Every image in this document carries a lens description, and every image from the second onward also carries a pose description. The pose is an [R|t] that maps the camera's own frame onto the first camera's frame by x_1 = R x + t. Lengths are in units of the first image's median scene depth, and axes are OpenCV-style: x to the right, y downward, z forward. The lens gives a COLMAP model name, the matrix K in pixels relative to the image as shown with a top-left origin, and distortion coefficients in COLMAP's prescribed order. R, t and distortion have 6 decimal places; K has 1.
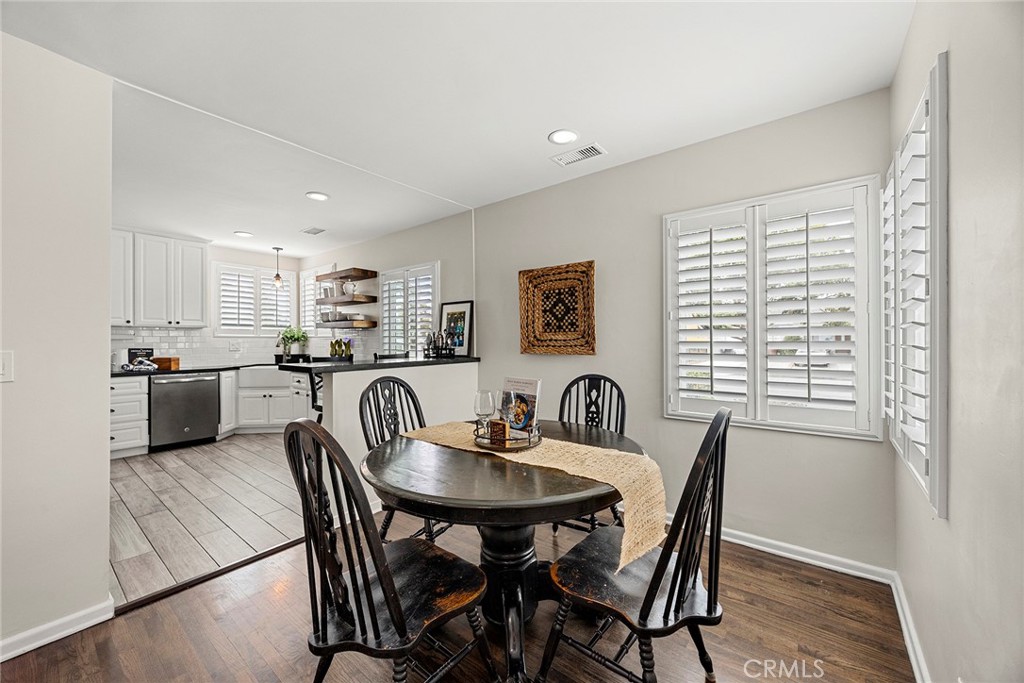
lens RADIAL K [[401.6, 0, 512.0], [0, 401.6, 341.5], [0, 0, 1]] dist [0.011401, 0.000059]
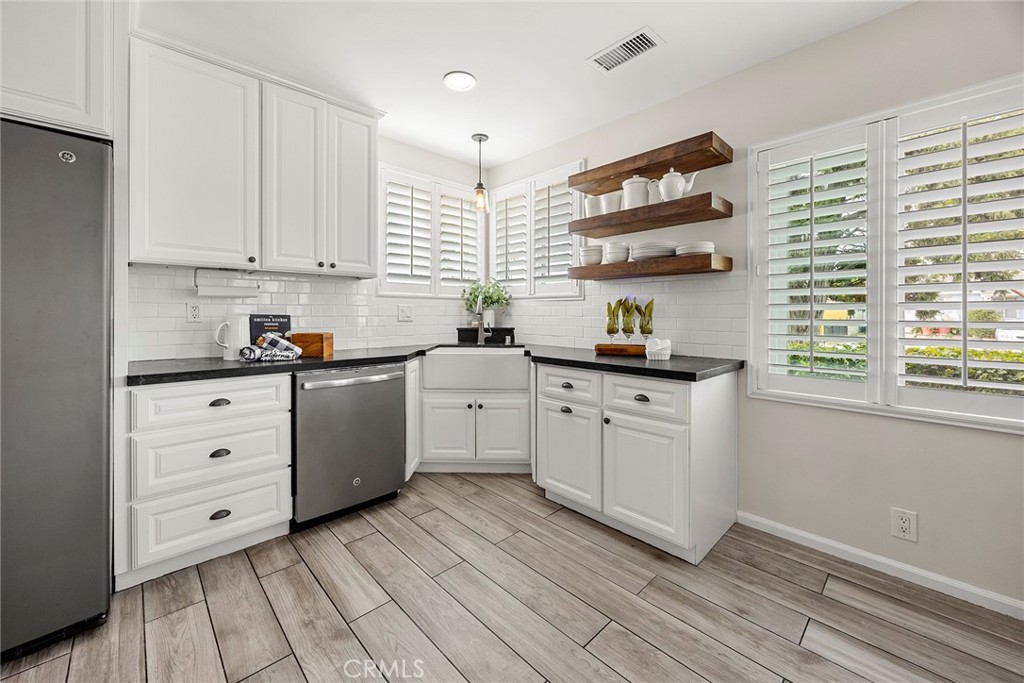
lens RADIAL K [[404.1, 0, 512.5], [0, 404.1, 316.9], [0, 0, 1]] dist [0.000068, 0.000008]
pose [[0.990437, 0.002238, -0.137946, -0.537635], [-0.001594, 0.999987, 0.004783, 0.016367], [0.137955, -0.004517, 0.990428, 0.531780]]
